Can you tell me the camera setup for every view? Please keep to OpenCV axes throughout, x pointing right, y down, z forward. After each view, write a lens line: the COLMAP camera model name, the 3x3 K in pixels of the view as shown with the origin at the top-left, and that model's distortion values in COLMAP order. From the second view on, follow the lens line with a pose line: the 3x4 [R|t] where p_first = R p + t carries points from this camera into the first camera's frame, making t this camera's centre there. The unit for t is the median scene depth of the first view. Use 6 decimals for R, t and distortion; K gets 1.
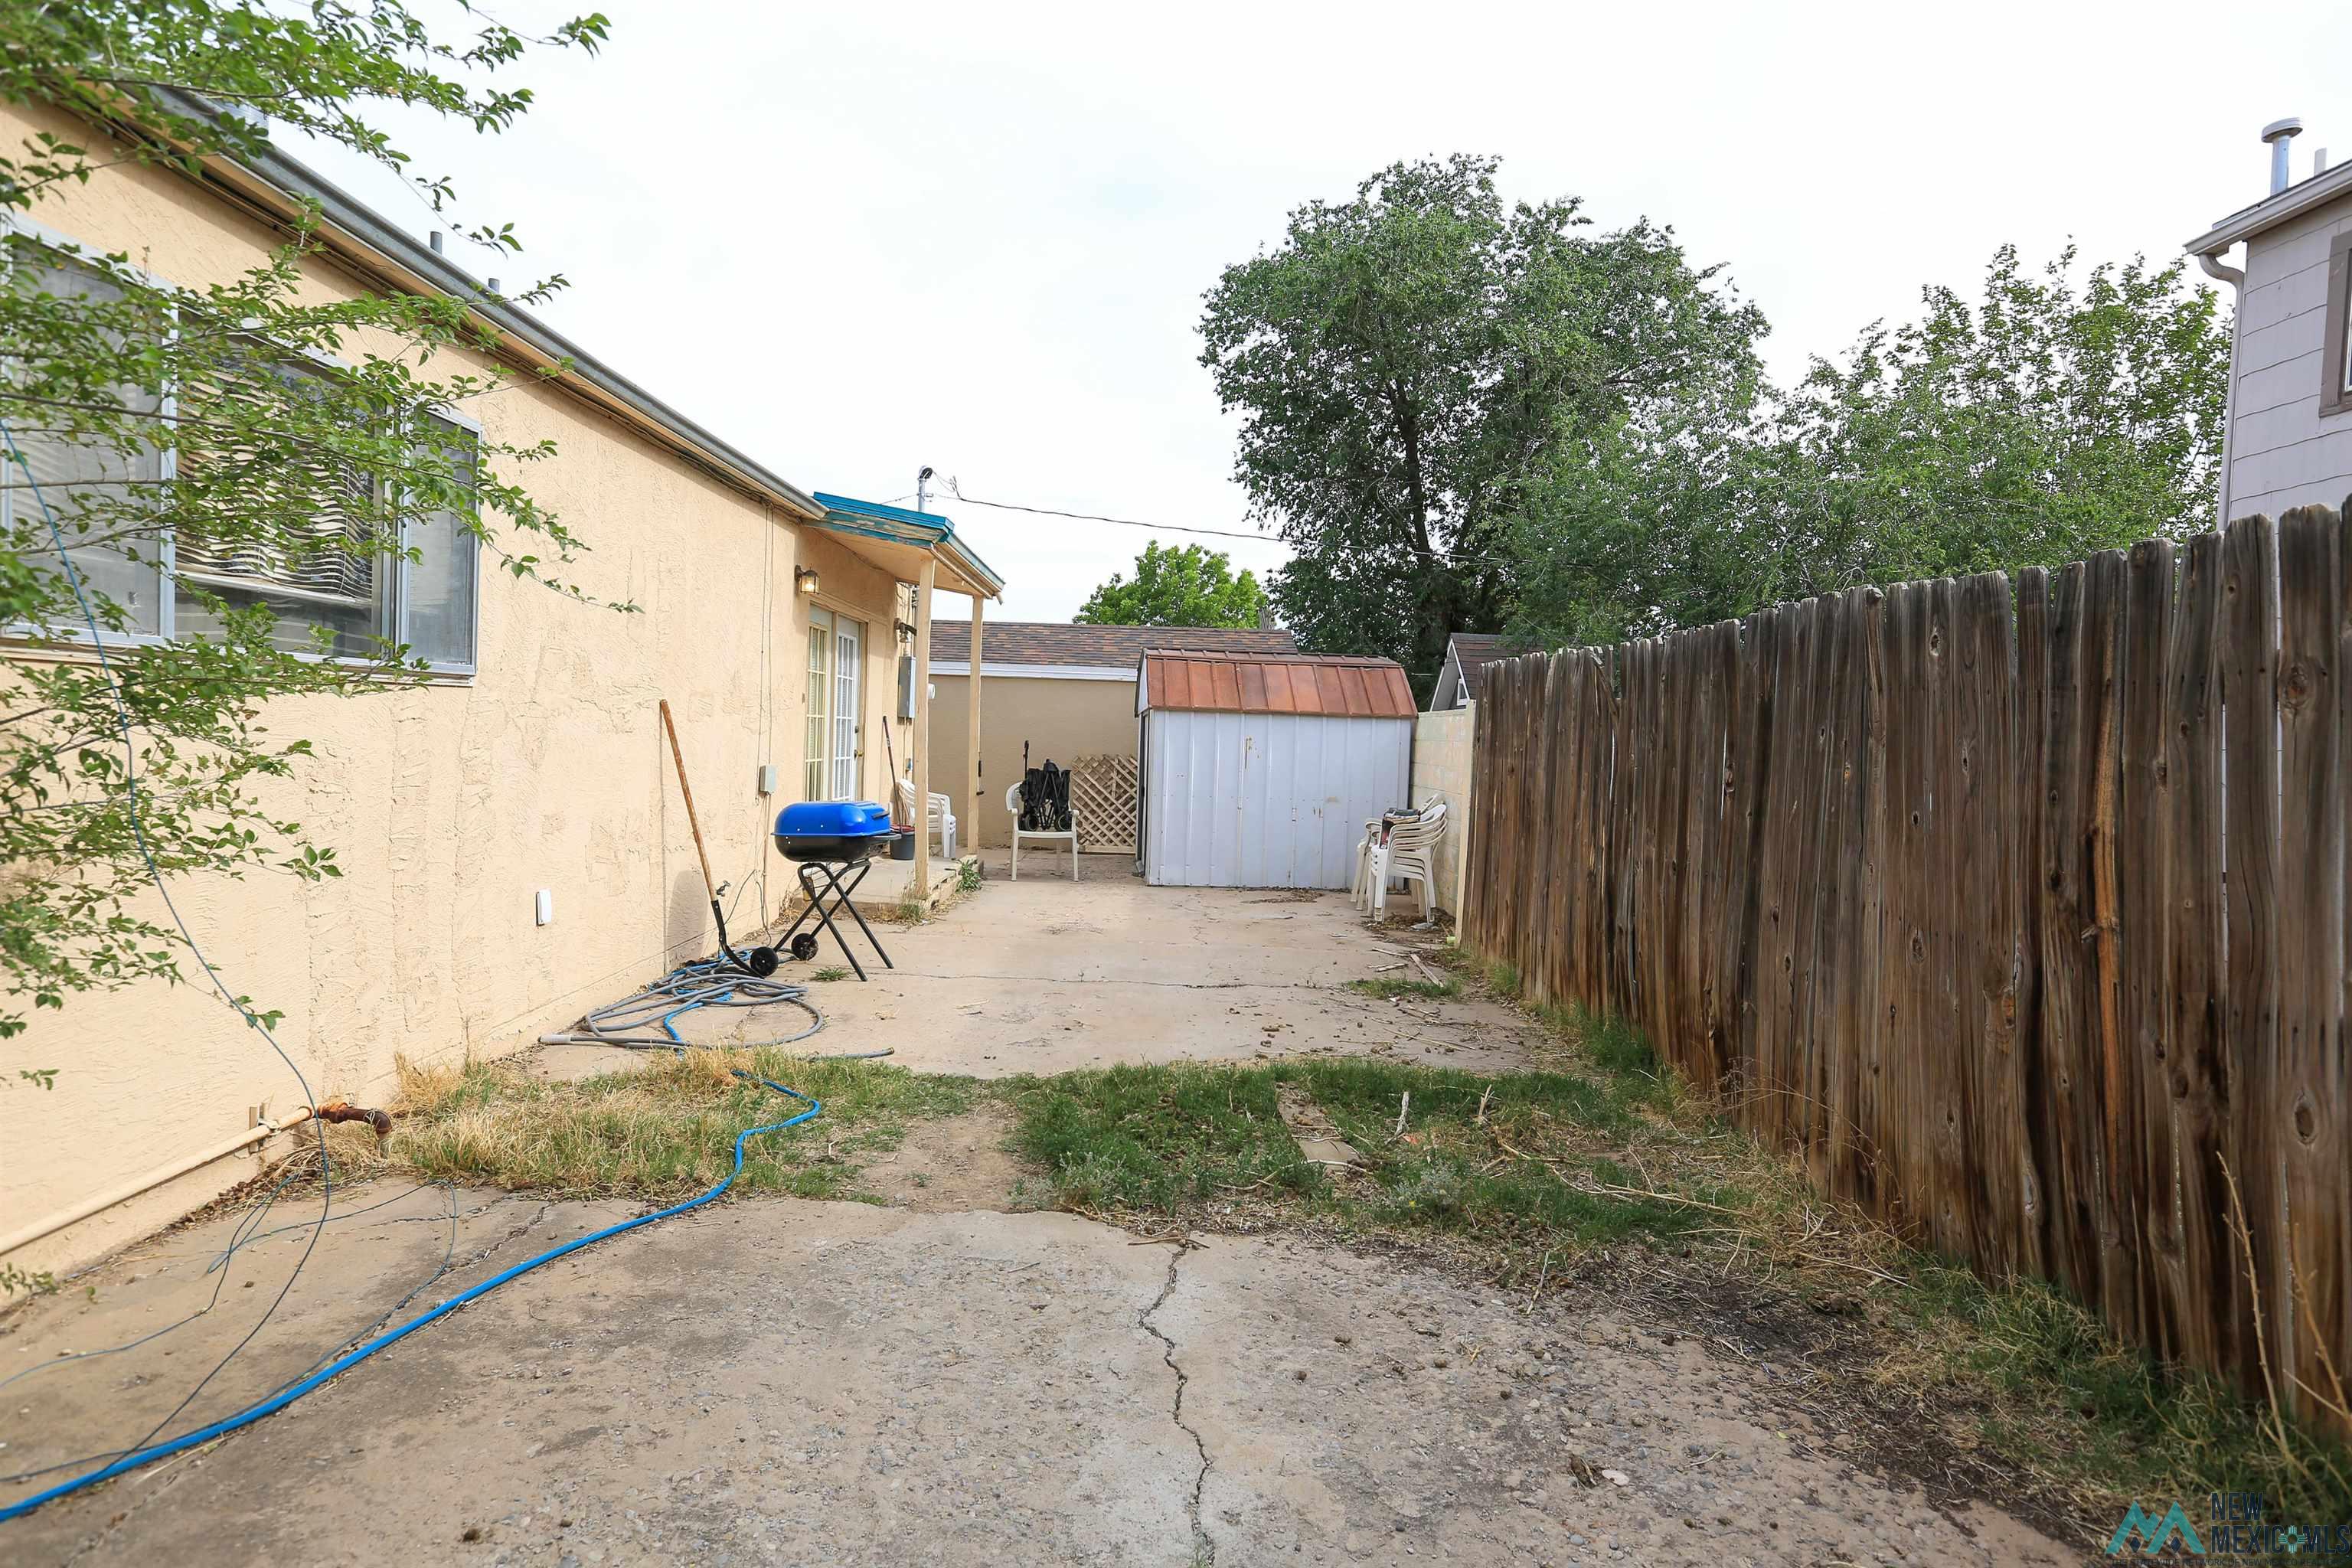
lens RADIAL K [[1200.0, 0, 1176.0], [0, 1200.0, 784.0], [0, 0, 1]] dist [-0.024443, 0.000335]
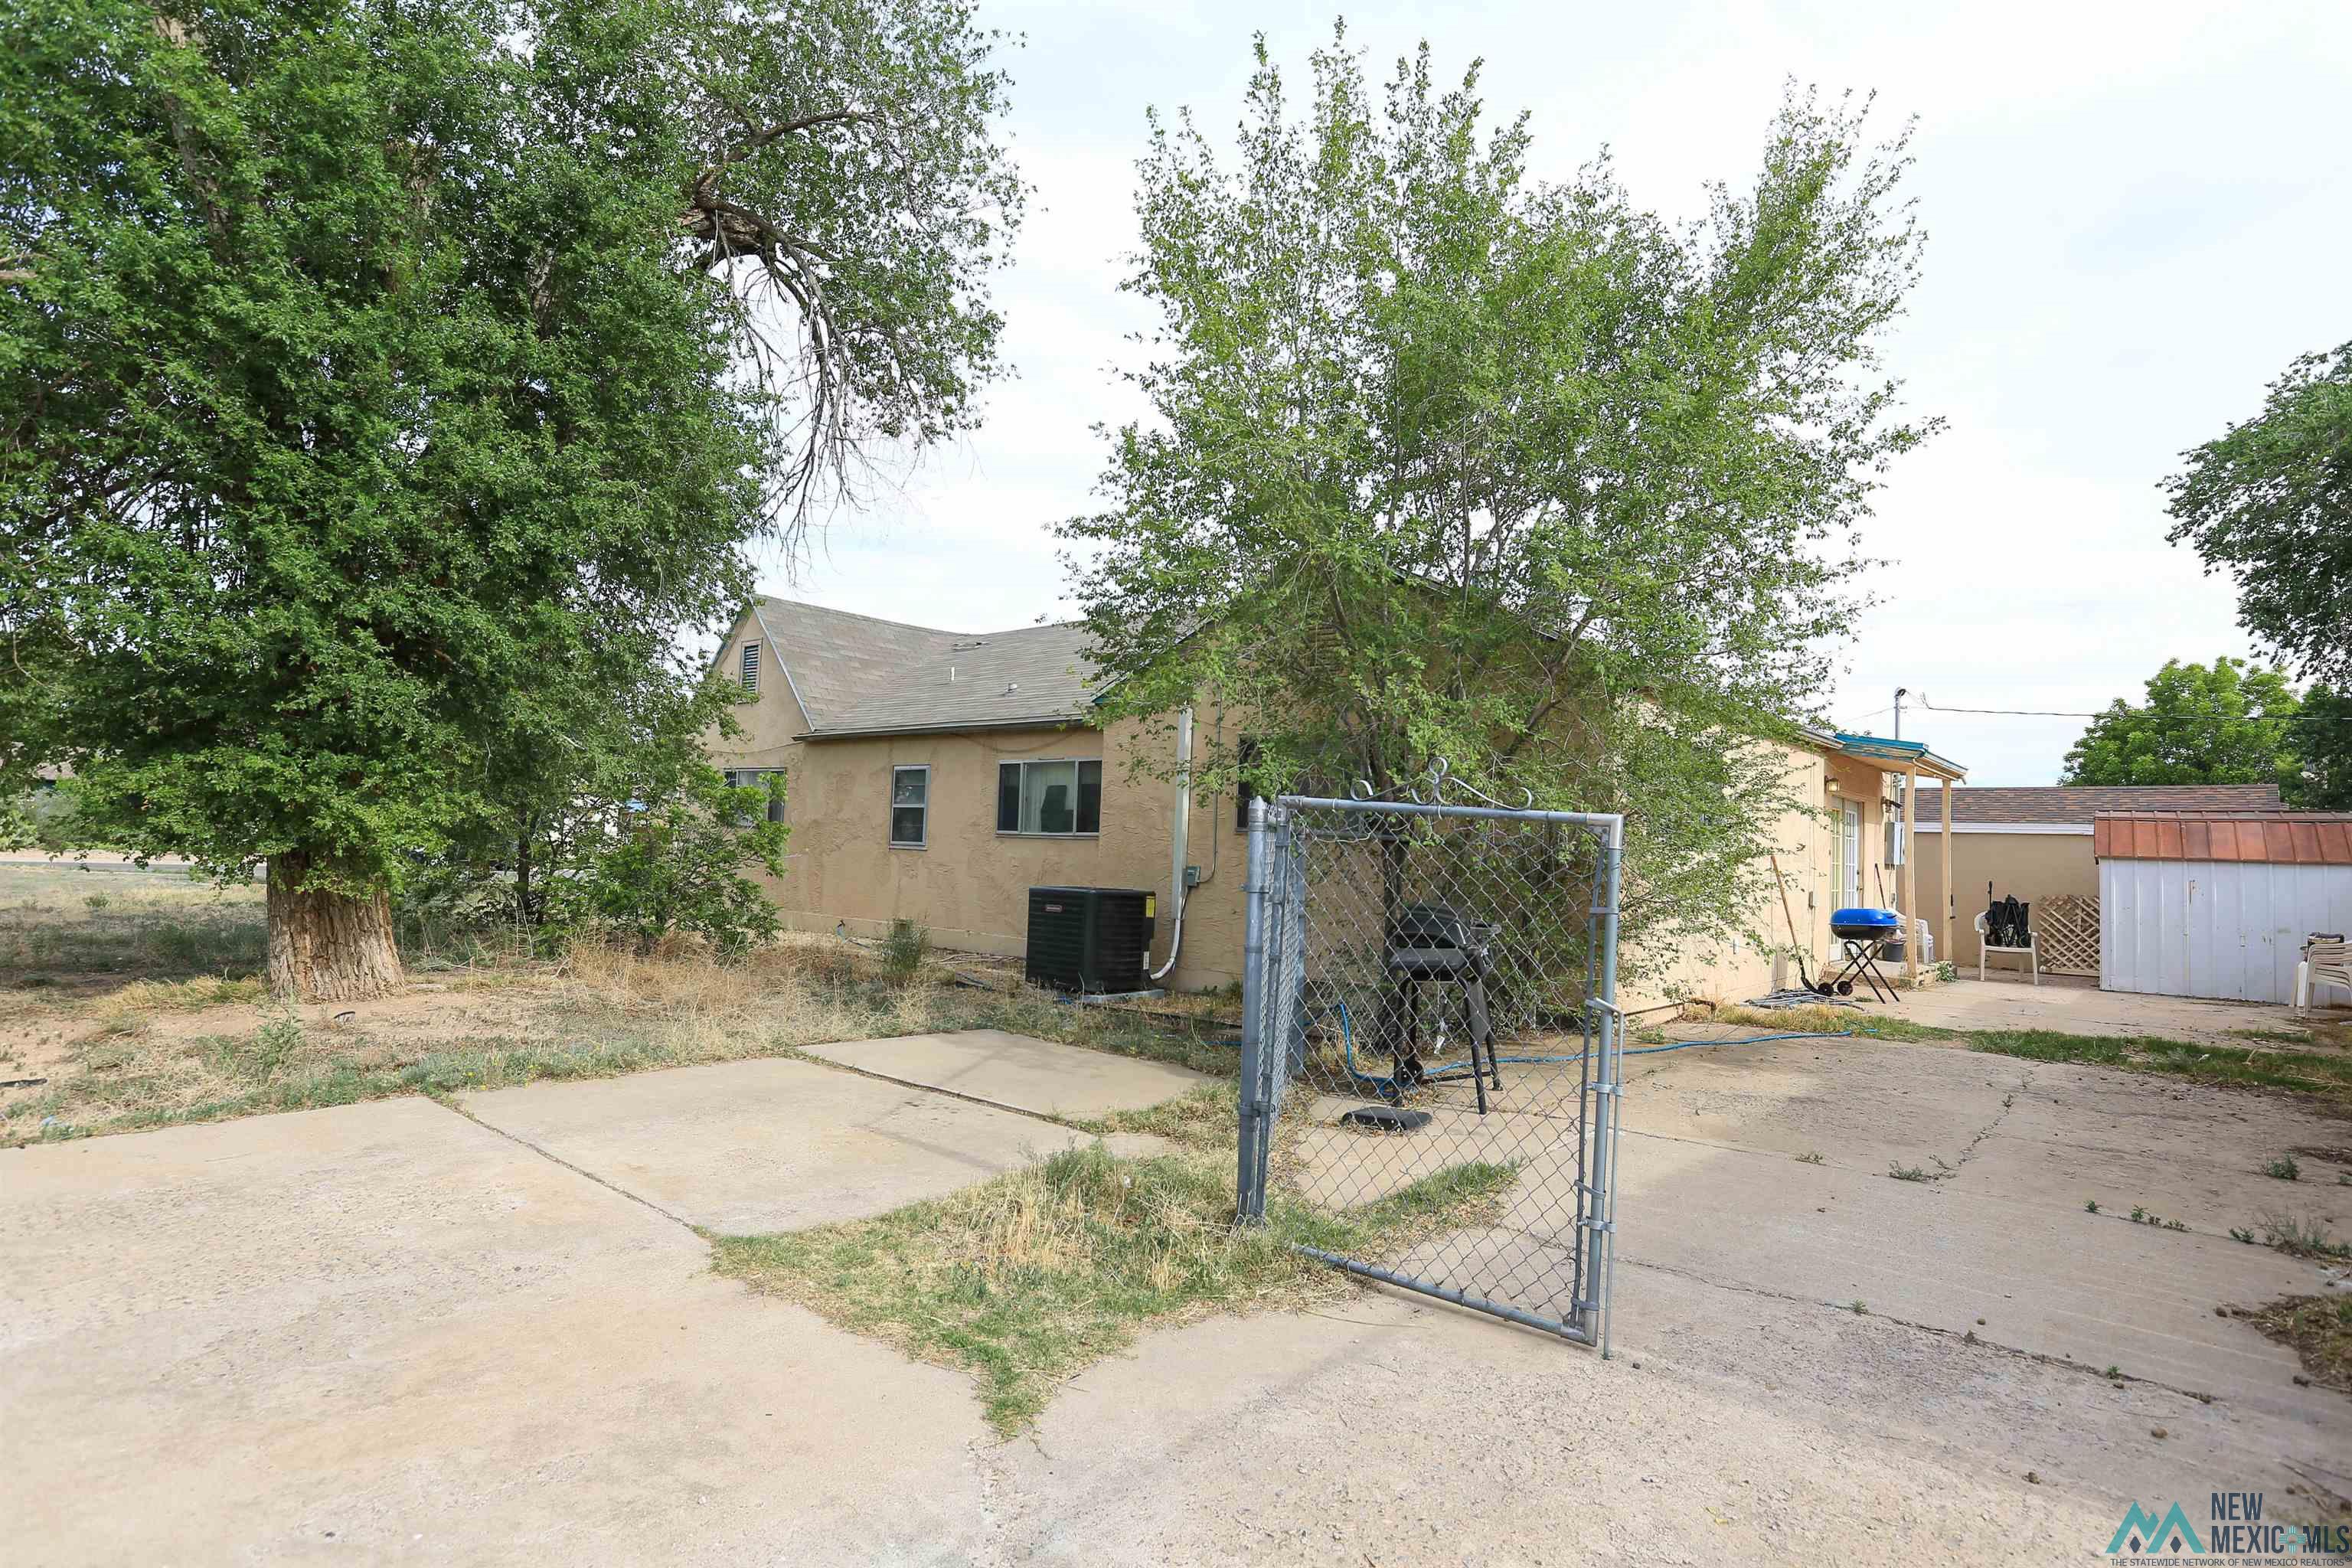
lens RADIAL K [[1200.0, 0, 1176.0], [0, 1200.0, 784.0], [0, 0, 1]] dist [-0.024443, 0.000335]
pose [[0.740290, -0.043976, -0.670848, 0.104411], [-0.038632, 0.993427, -0.107752, 0.036737], [0.671177, 0.105684, 0.733725, -0.656935]]
